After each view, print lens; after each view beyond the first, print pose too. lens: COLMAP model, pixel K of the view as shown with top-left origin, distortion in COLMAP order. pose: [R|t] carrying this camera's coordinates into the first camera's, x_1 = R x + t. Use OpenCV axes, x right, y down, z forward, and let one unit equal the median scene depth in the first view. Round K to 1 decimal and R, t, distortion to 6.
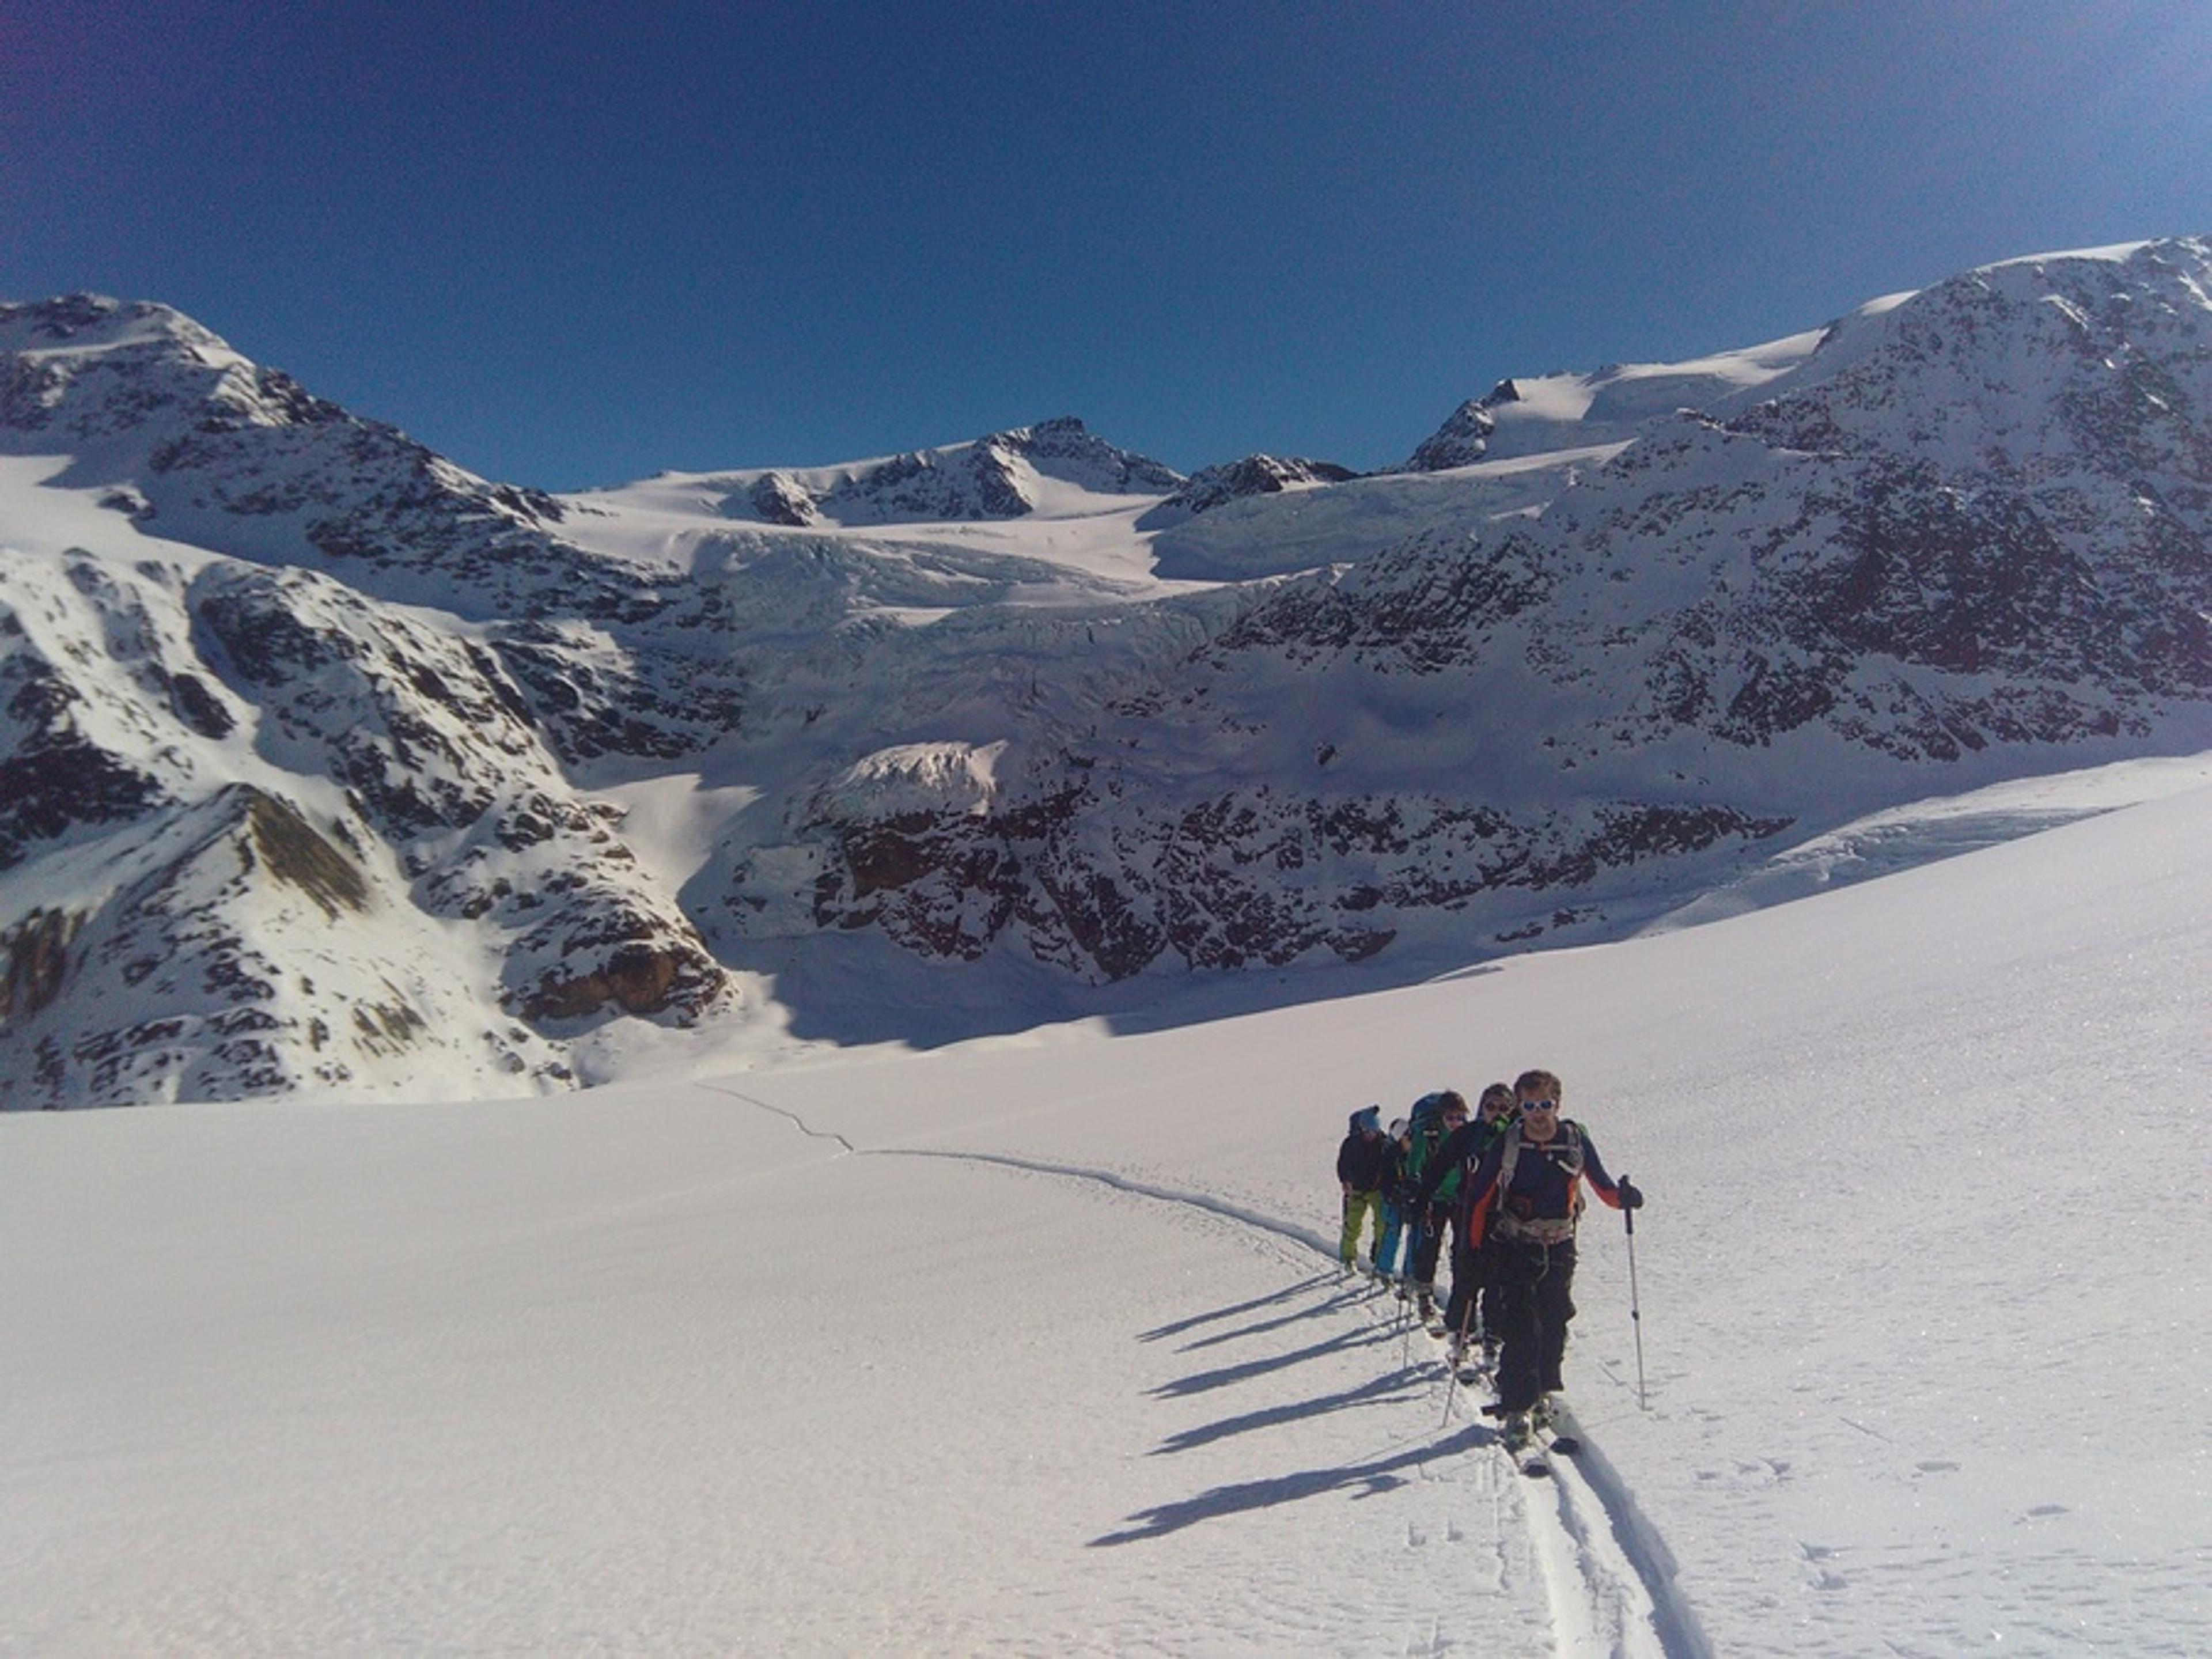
lens RADIAL K [[1915.7, 0, 1107.5], [0, 1915.7, 820.9], [0, 0, 1]] dist [0.050919, -0.161031]
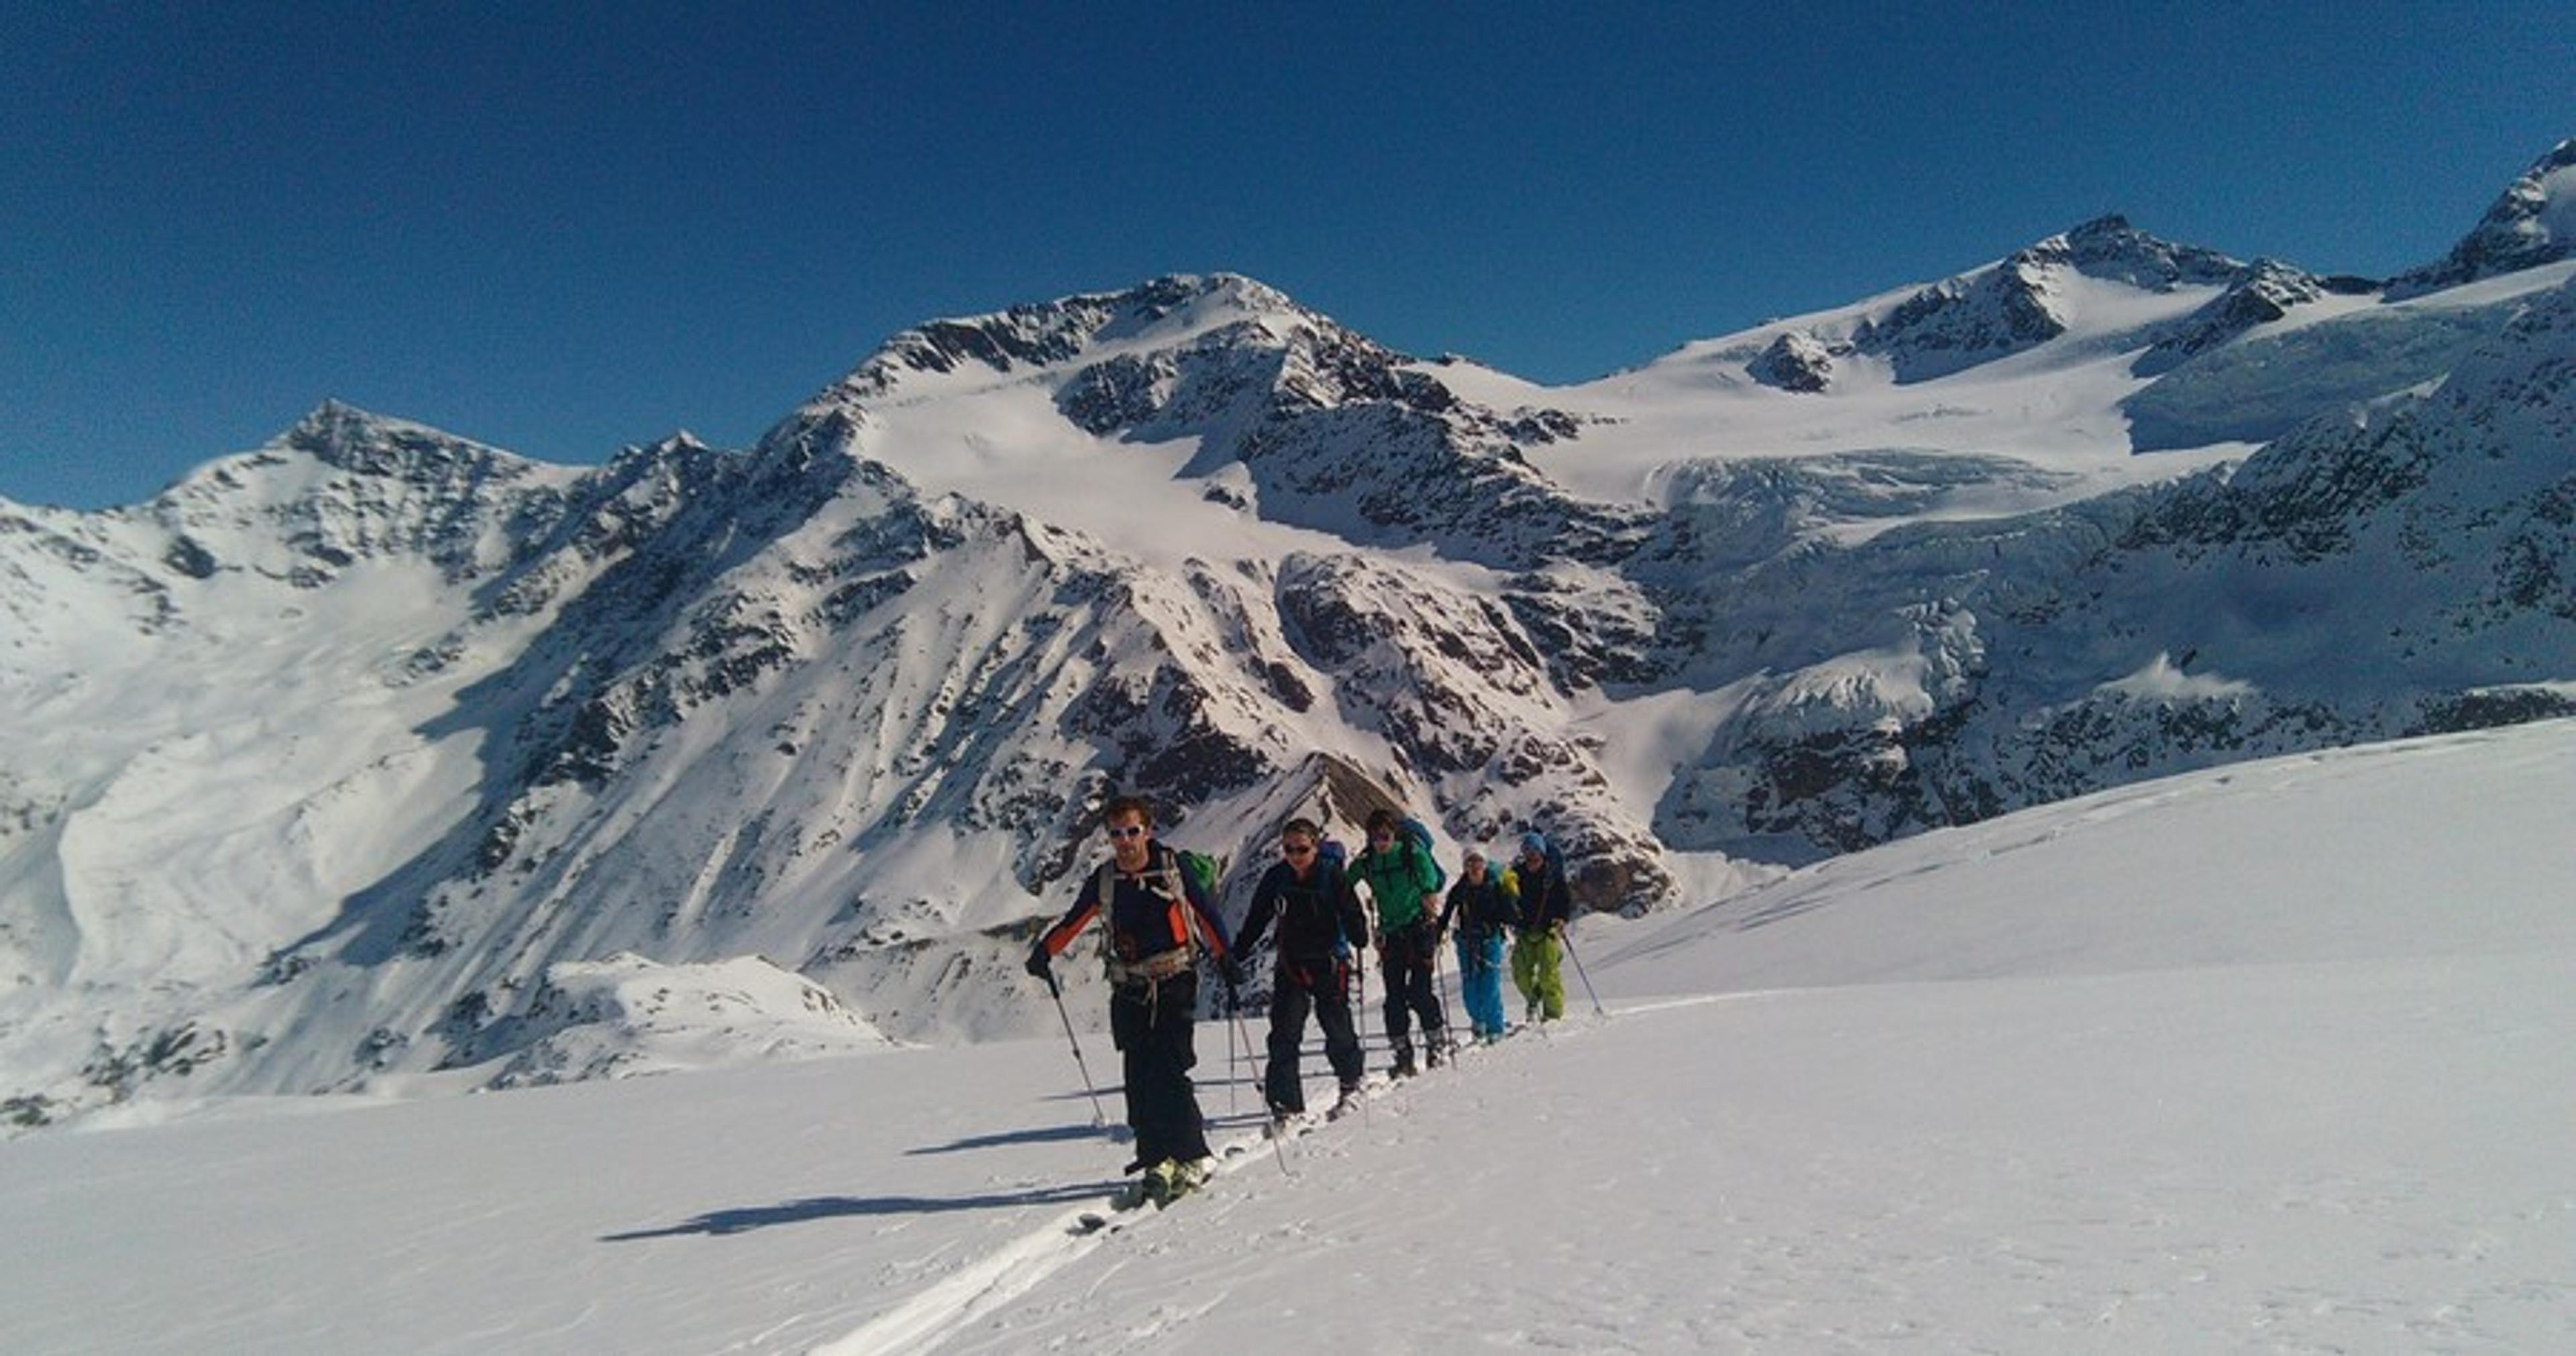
lens RADIAL K [[2323.9, 0, 1293.7], [0, 2323.9, 681.4], [0, 0, 1]] dist [0.058971, -0.189066]
pose [[0.895600, -0.075186, -0.438461, 0.224014], [0.090354, 0.995814, 0.013797, -0.079583], [0.435588, -0.051973, 0.898644, -0.420786]]
